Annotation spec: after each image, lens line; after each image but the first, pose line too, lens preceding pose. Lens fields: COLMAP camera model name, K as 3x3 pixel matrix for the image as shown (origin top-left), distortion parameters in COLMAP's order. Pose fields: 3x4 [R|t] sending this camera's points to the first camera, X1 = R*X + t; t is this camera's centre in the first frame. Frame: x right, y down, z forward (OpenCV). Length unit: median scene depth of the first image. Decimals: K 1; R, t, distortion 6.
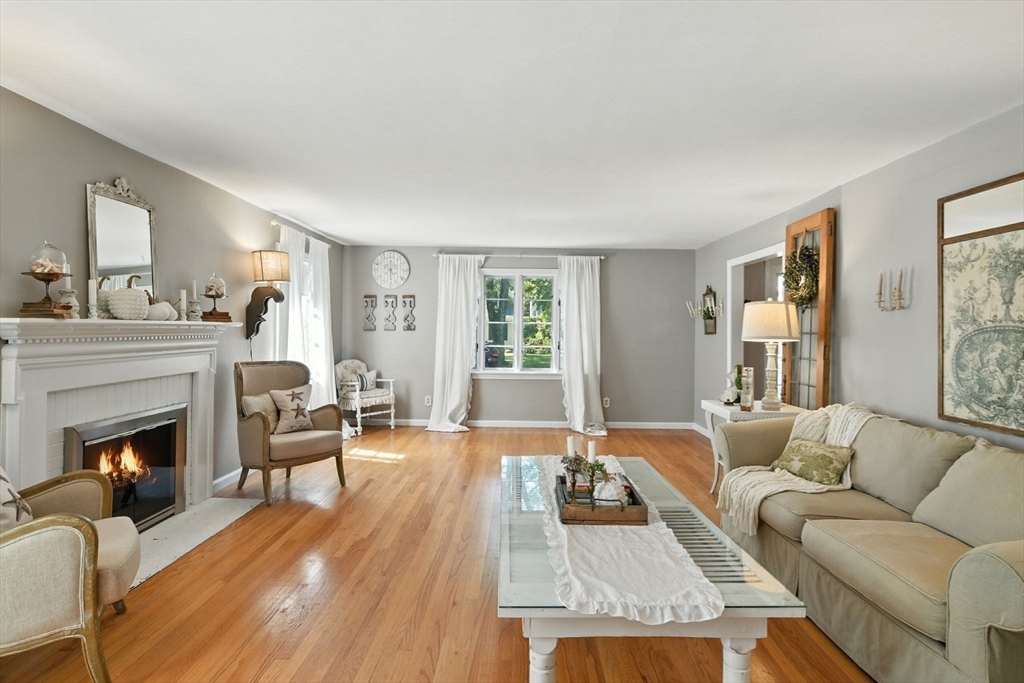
lens RADIAL K [[533.2, 0, 518.5], [0, 533.2, 329.0], [0, 0, 1]] dist [-0.001668, 0.000312]
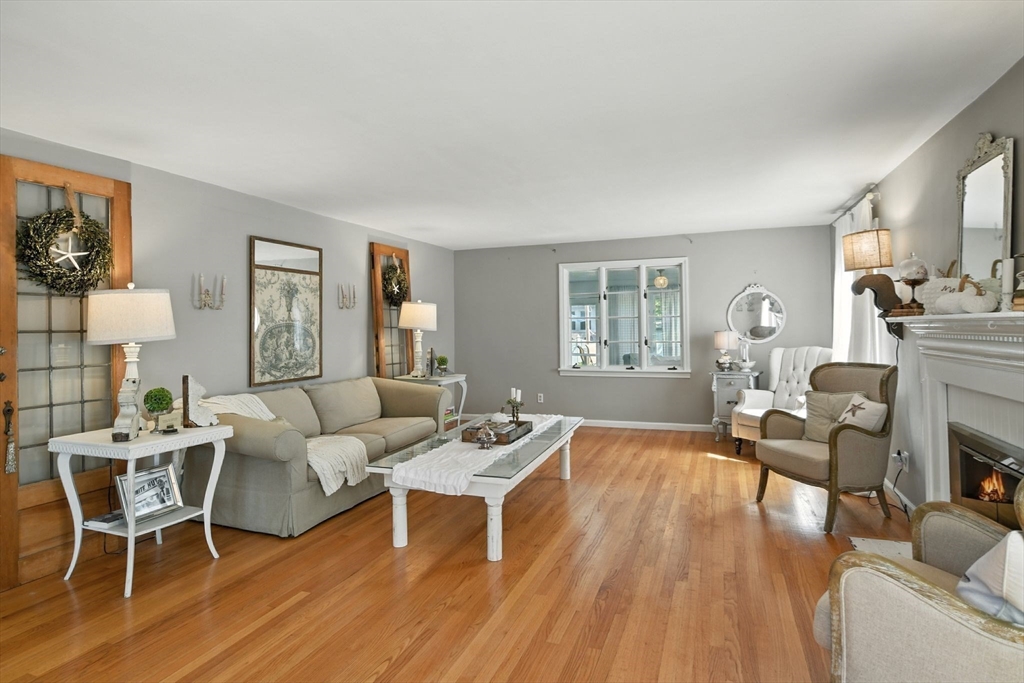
lens RADIAL K [[533.2, 0, 518.5], [0, 533.2, 329.0], [0, 0, 1]] dist [-0.001668, 0.000312]
pose [[-0.932257, -0.002537, 0.361787, -0.432098], [0.000770, 0.999959, 0.008996, -0.002254], [-0.361795, 0.008665, -0.932217, 2.185974]]
